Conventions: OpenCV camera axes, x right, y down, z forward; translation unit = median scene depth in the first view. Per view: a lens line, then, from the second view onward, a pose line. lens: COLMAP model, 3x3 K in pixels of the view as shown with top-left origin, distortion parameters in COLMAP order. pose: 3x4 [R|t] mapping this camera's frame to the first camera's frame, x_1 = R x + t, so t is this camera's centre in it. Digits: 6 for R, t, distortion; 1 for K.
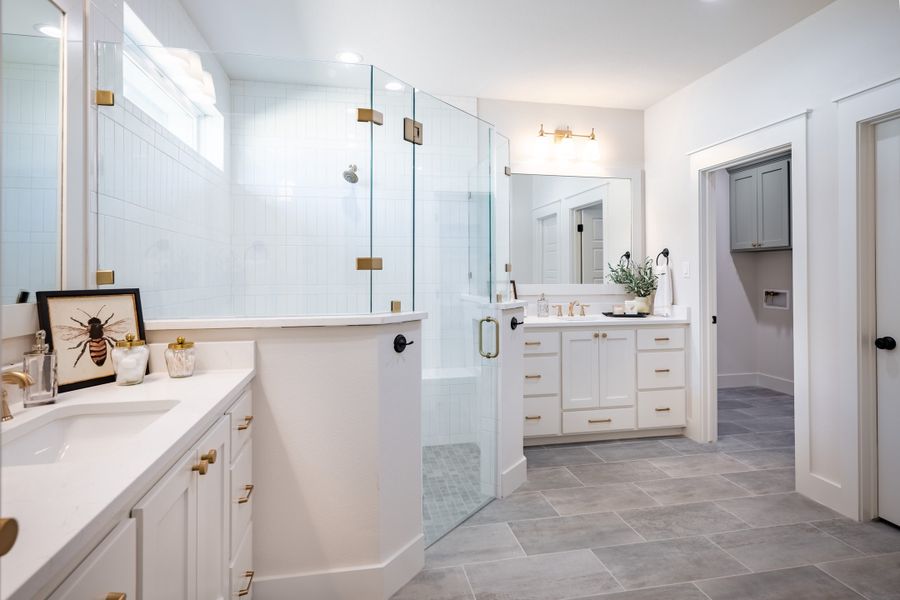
lens RADIAL K [[470.4, 0, 449.9], [0, 470.4, 267.6], [0, 0, 1]] dist [0.000973, -0.000057]
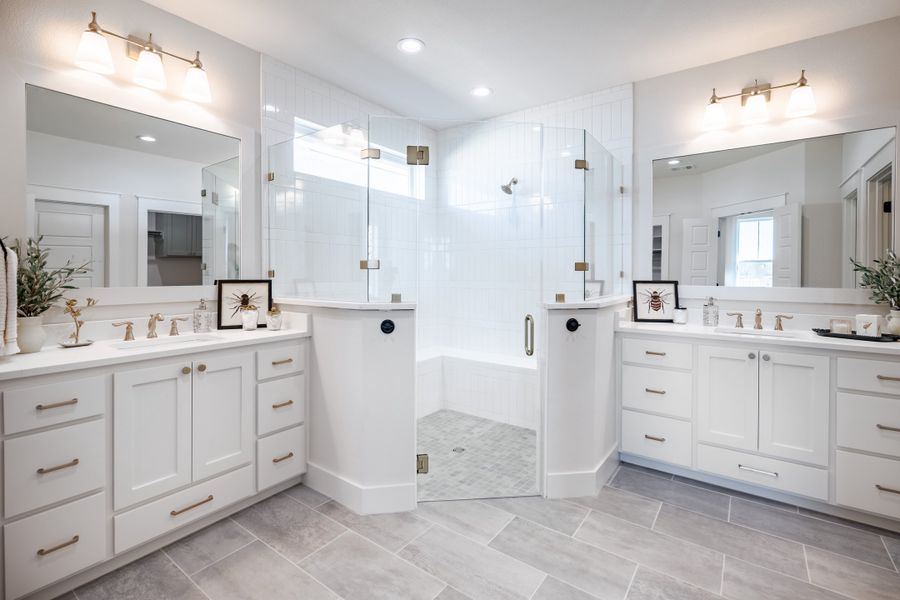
lens RADIAL K [[413.0, 0, 450.5], [0, 413.0, 275.1], [0, 0, 1]] dist [0.002552, -0.000019]
pose [[0.681023, 0.009669, -0.732199, 0.620149], [0.005808, 0.999810, 0.018604, 0.000568], [0.732239, -0.016923, 0.680837, 0.268643]]
